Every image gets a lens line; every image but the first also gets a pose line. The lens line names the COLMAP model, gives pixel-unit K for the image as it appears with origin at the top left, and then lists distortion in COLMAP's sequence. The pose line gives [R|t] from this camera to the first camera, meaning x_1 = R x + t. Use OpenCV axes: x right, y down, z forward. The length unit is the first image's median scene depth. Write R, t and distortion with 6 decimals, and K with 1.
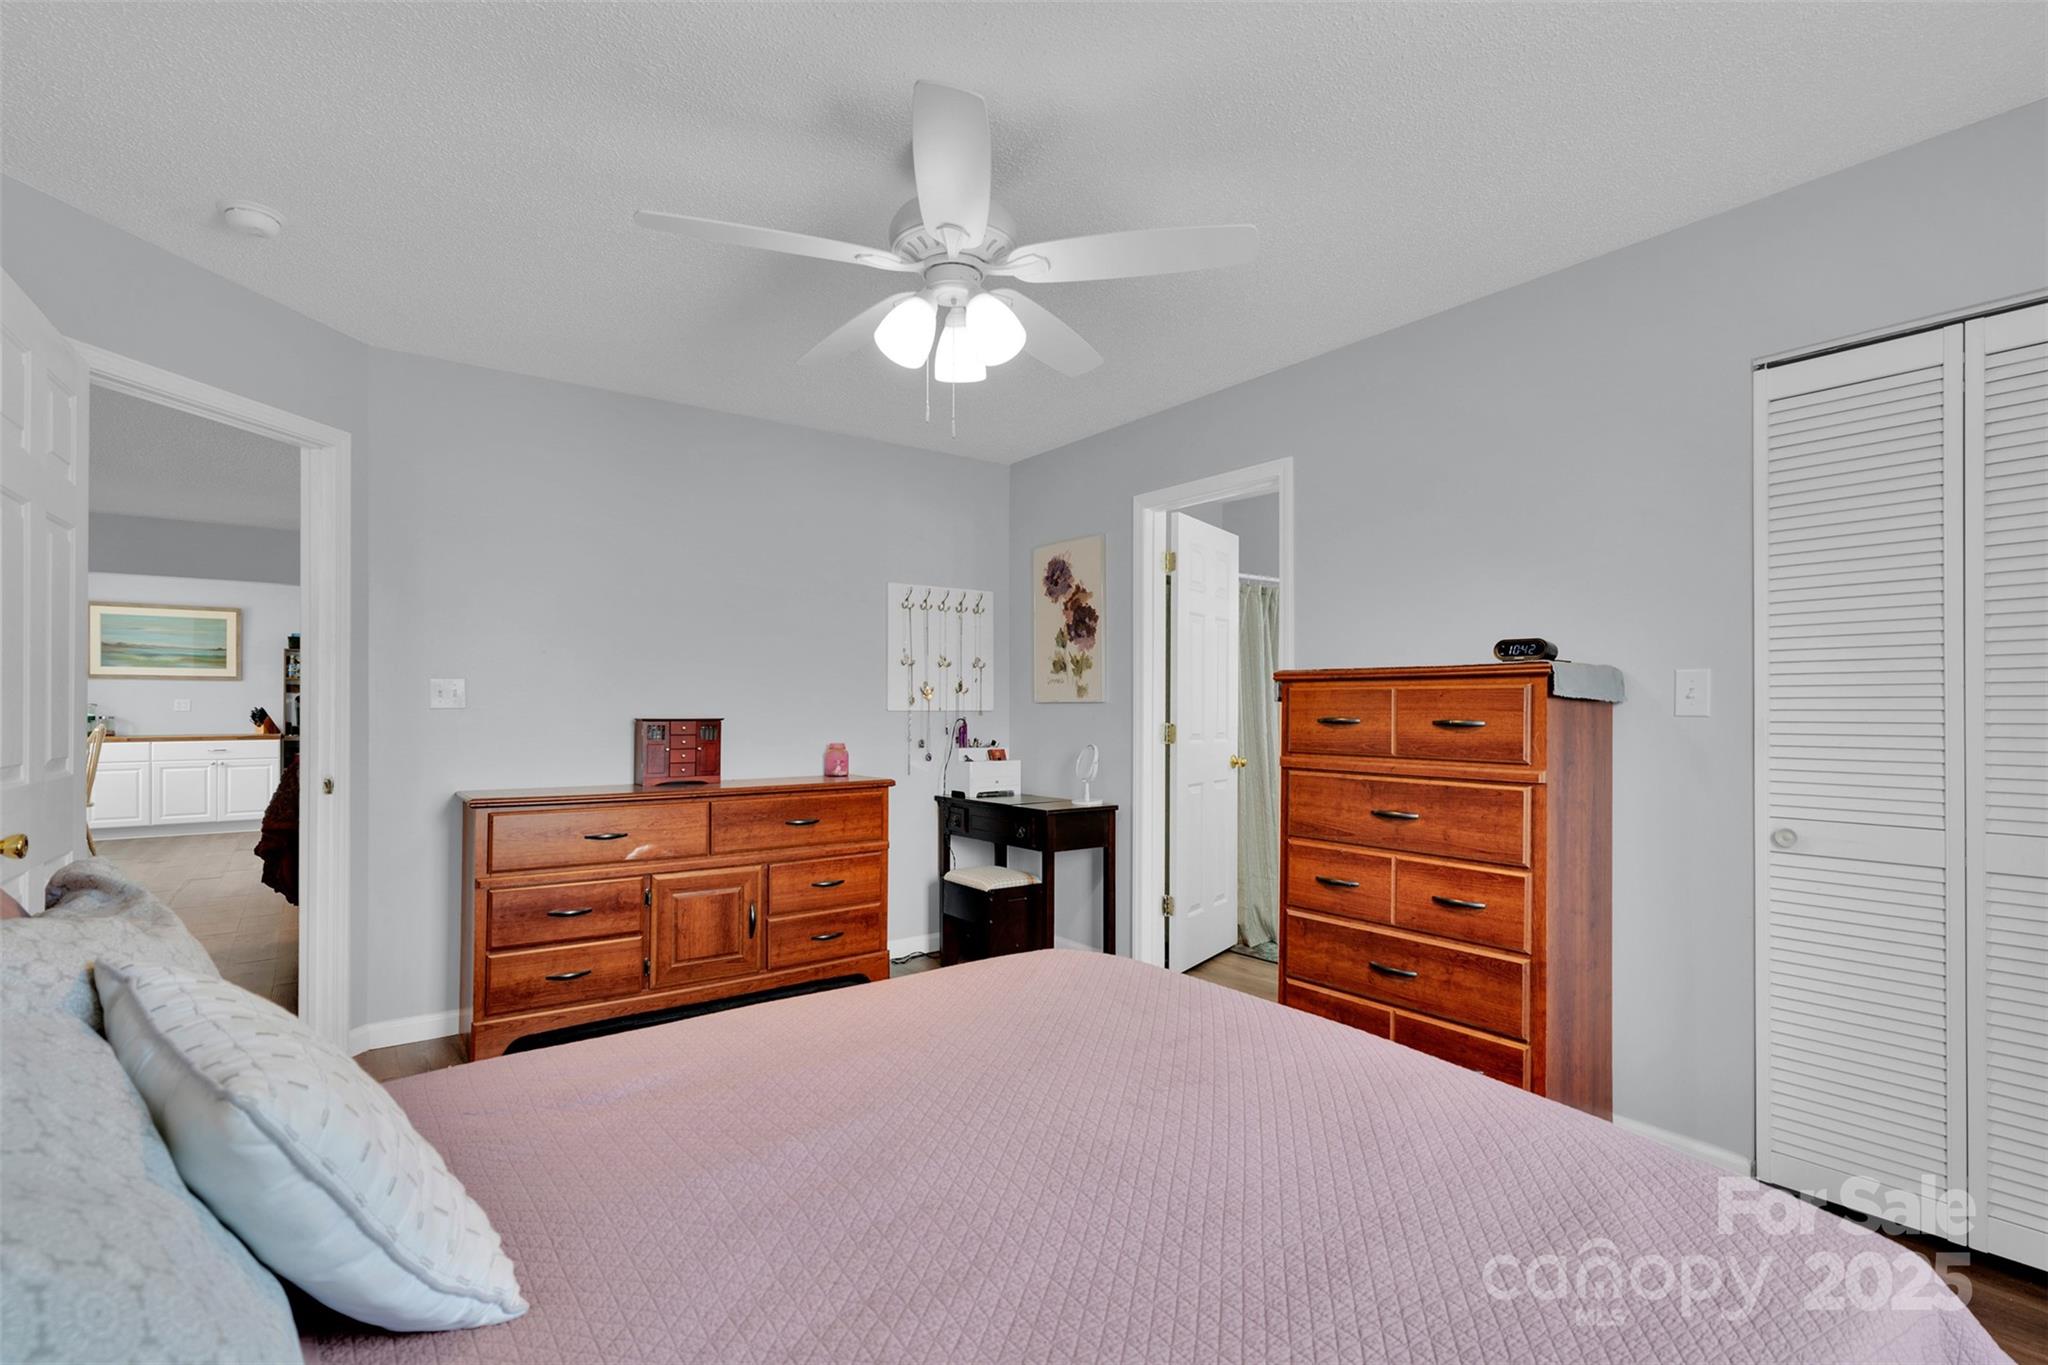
lens RADIAL K [[951.7, 0, 1020.3], [0, 951.7, 694.1], [0, 0, 1]] dist [0.000396, -0.000405]
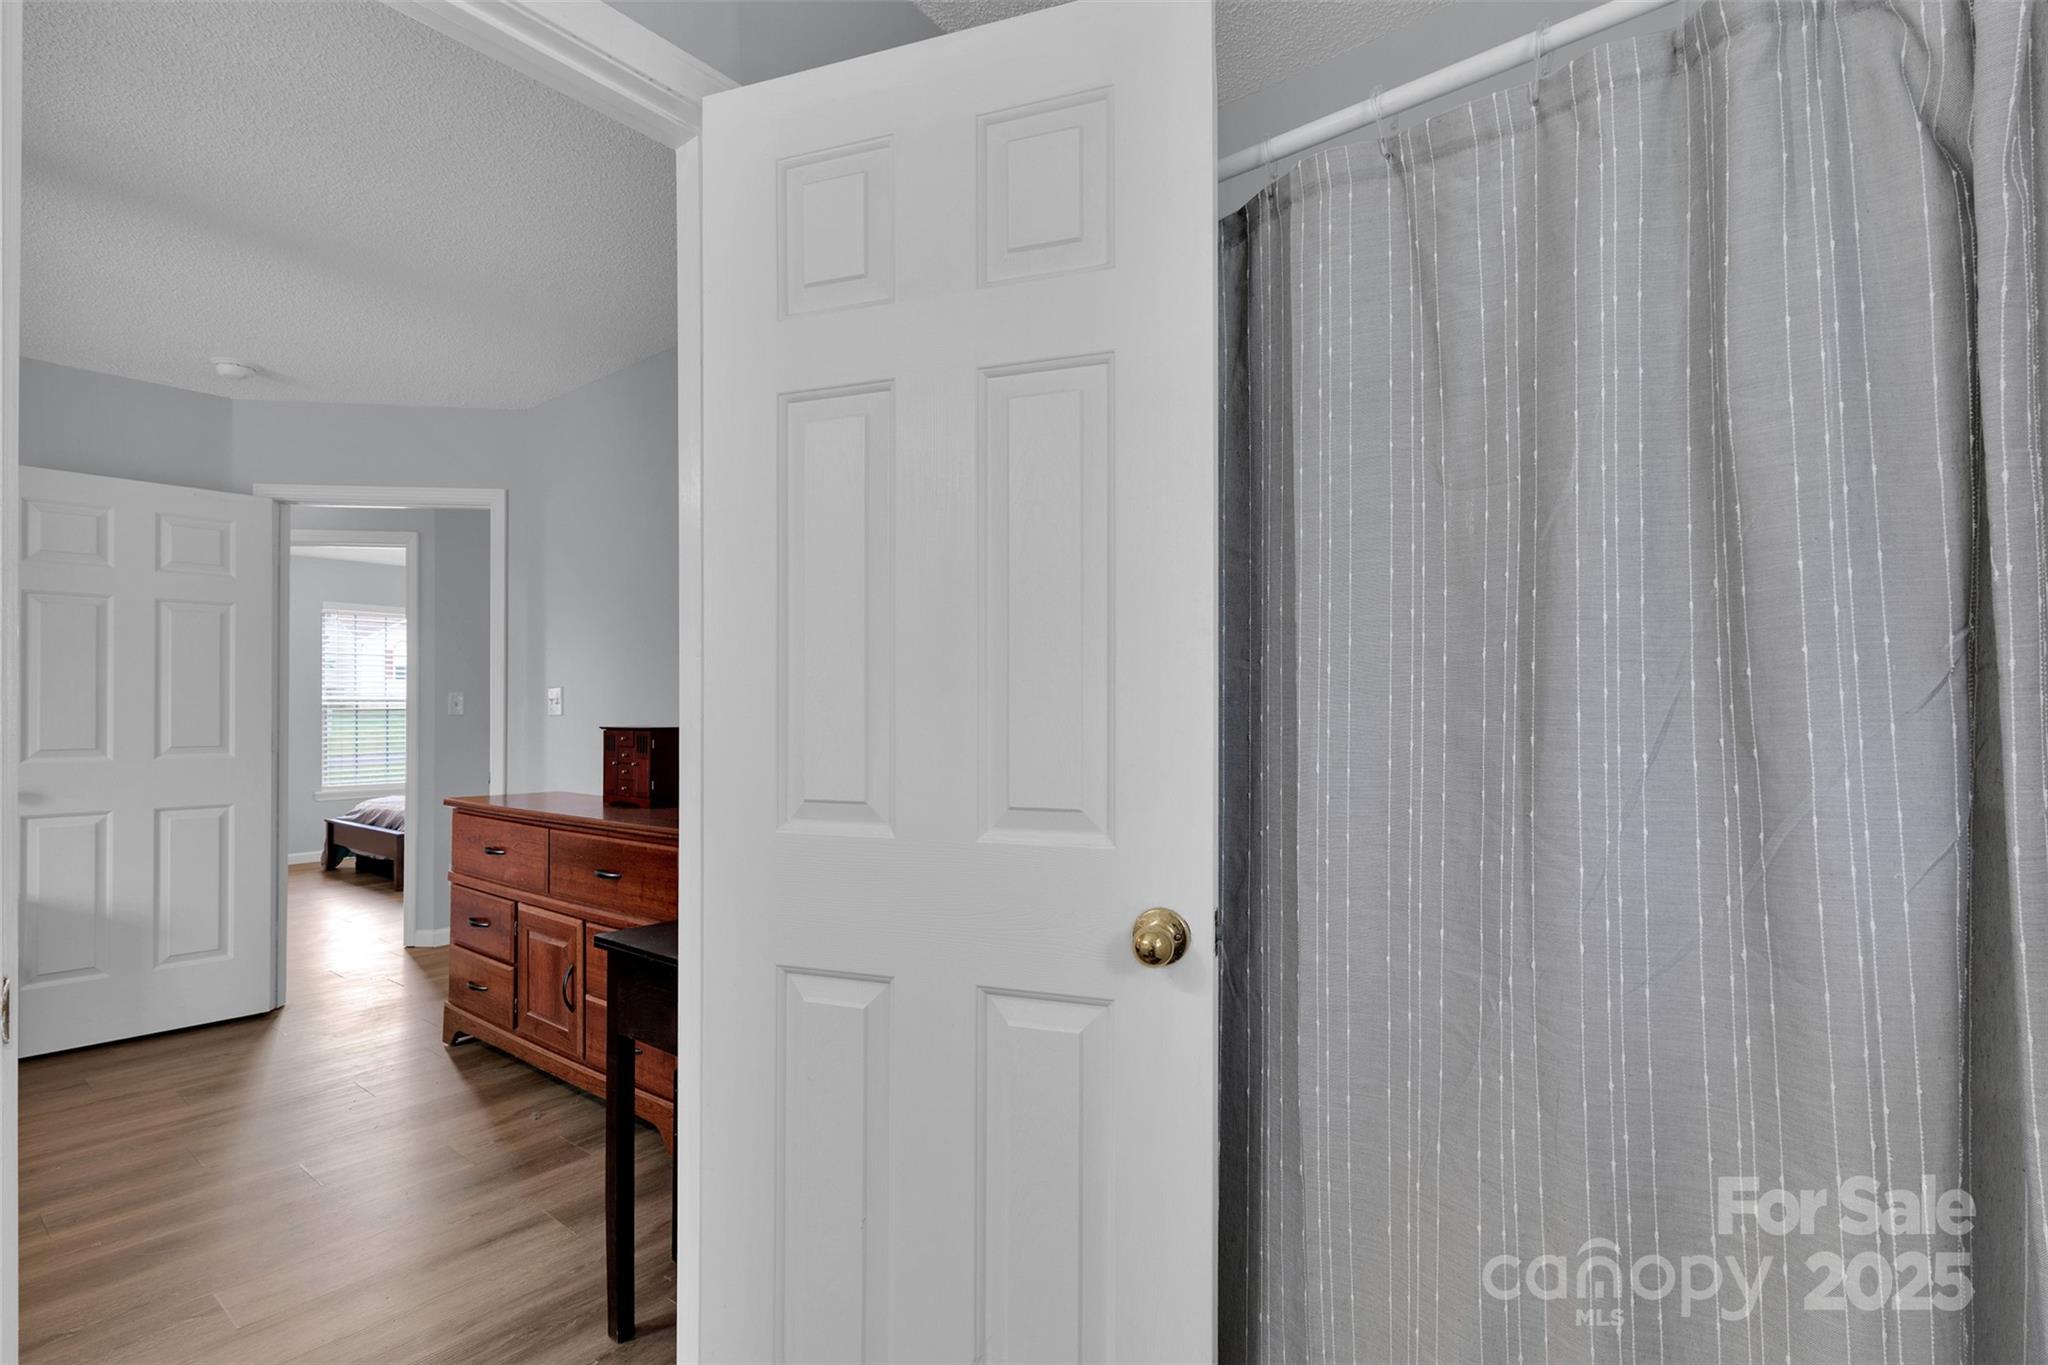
lens RADIAL K [[974.0, 0, 1041.9], [0, 974.0, 678.6], [0, 0, 1]] dist [-0.000210, 0.000056]
pose [[0.288126, -0.018981, -0.957405, 0.605414], [0.024877, 0.999614, -0.012331, 0.003287], [0.957269, -0.020265, 0.288487, 1.157992]]
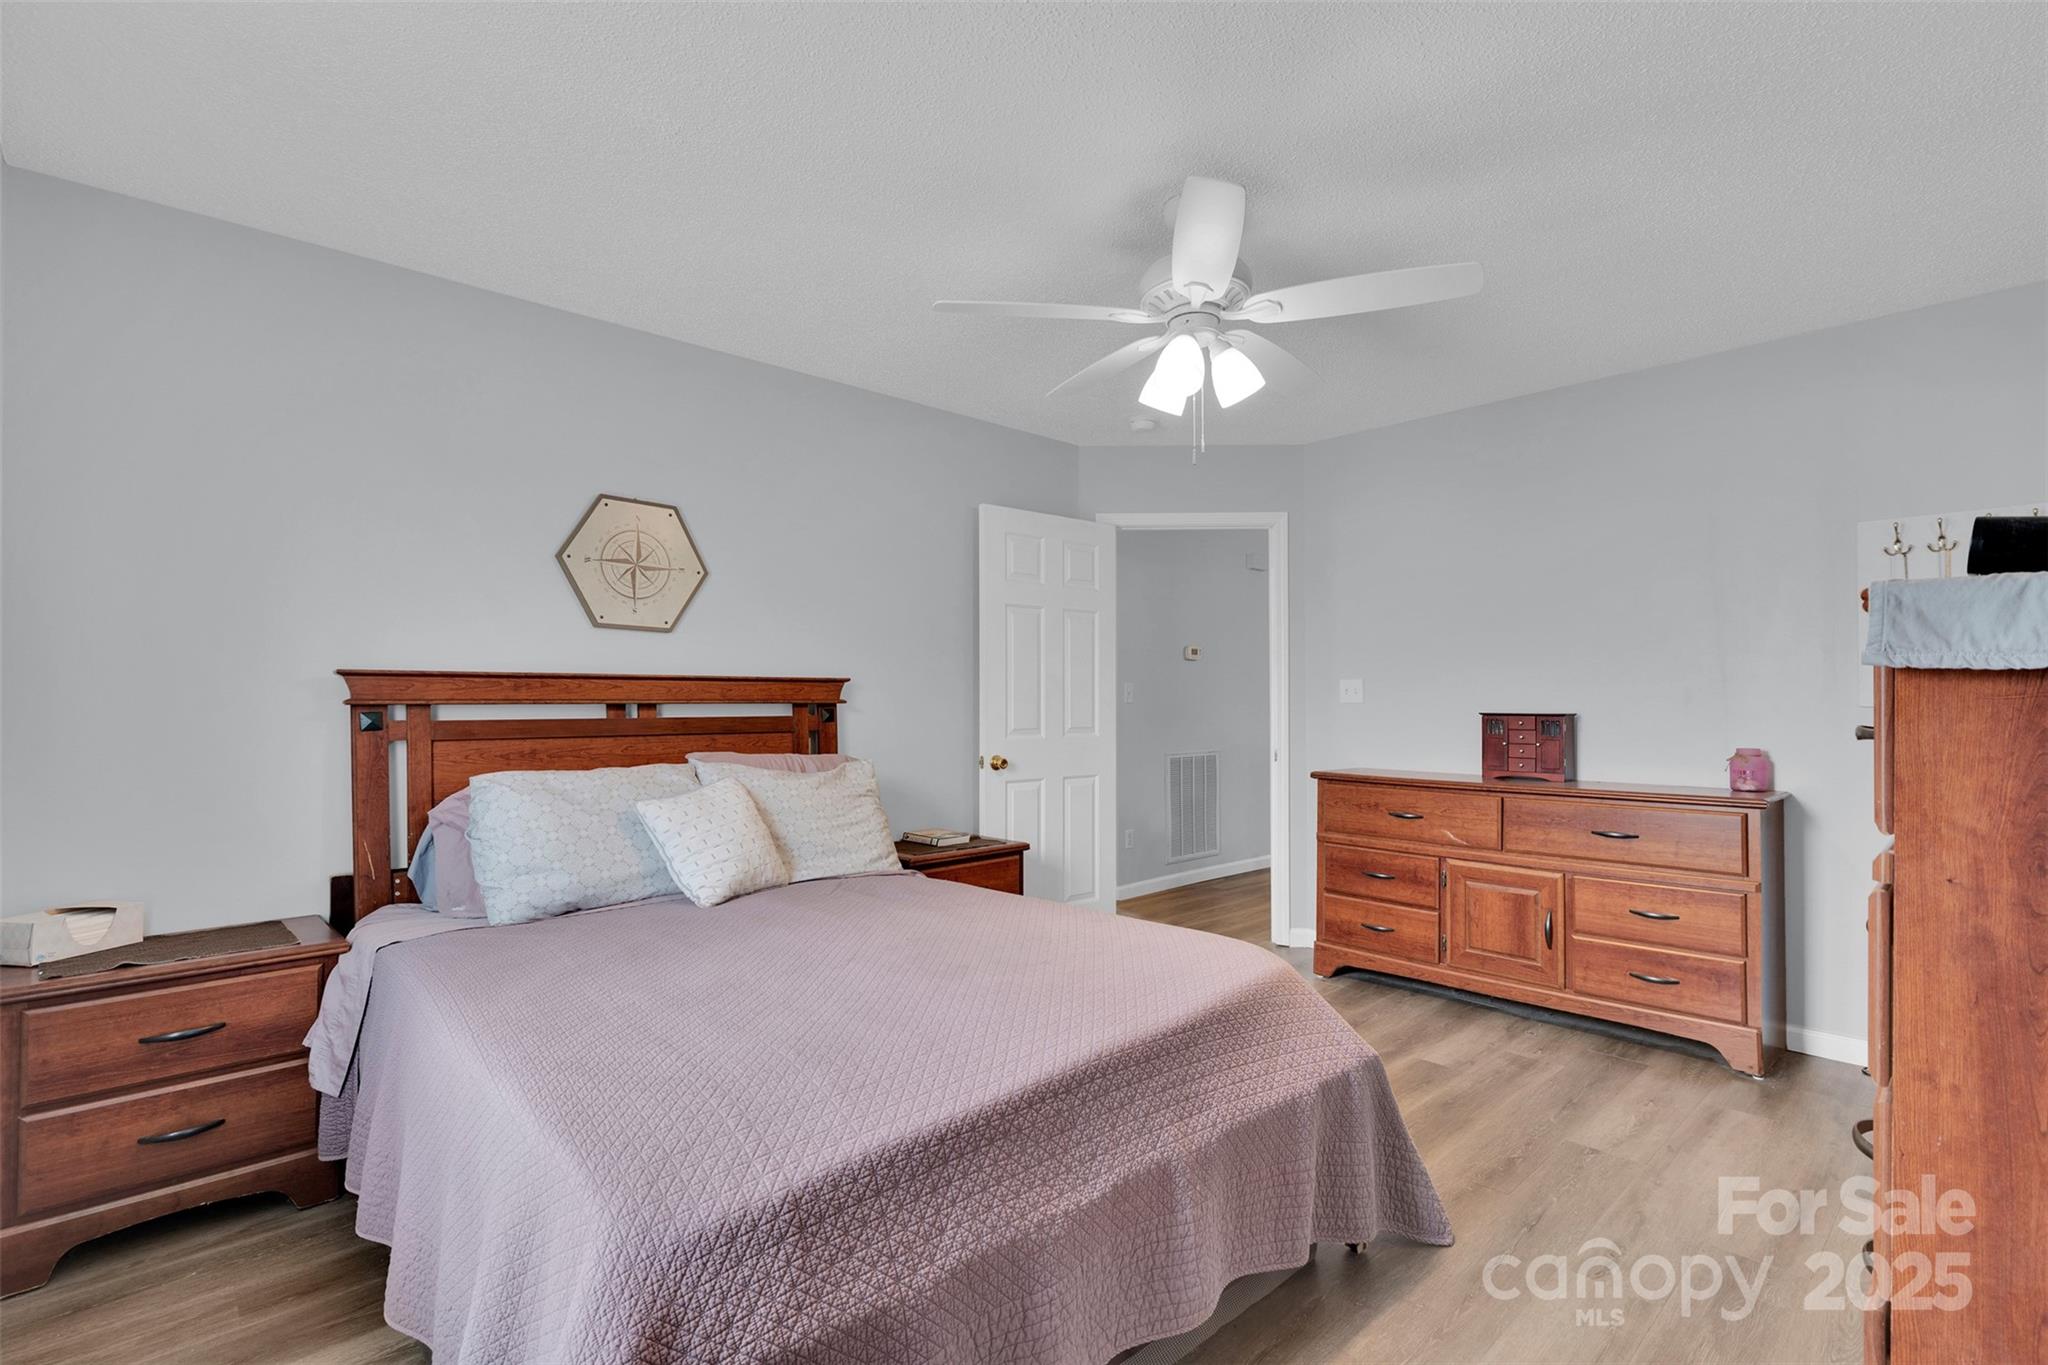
lens RADIAL K [[951.7, 0, 1020.3], [0, 951.7, 694.1], [0, 0, 1]] dist [0.000396, -0.000405]
pose [[0.103022, -0.008003, -0.994647, 0.600556], [0.020591, 0.999771, -0.005912, 0.001369], [0.994466, -0.019872, 0.103163, 0.397743]]
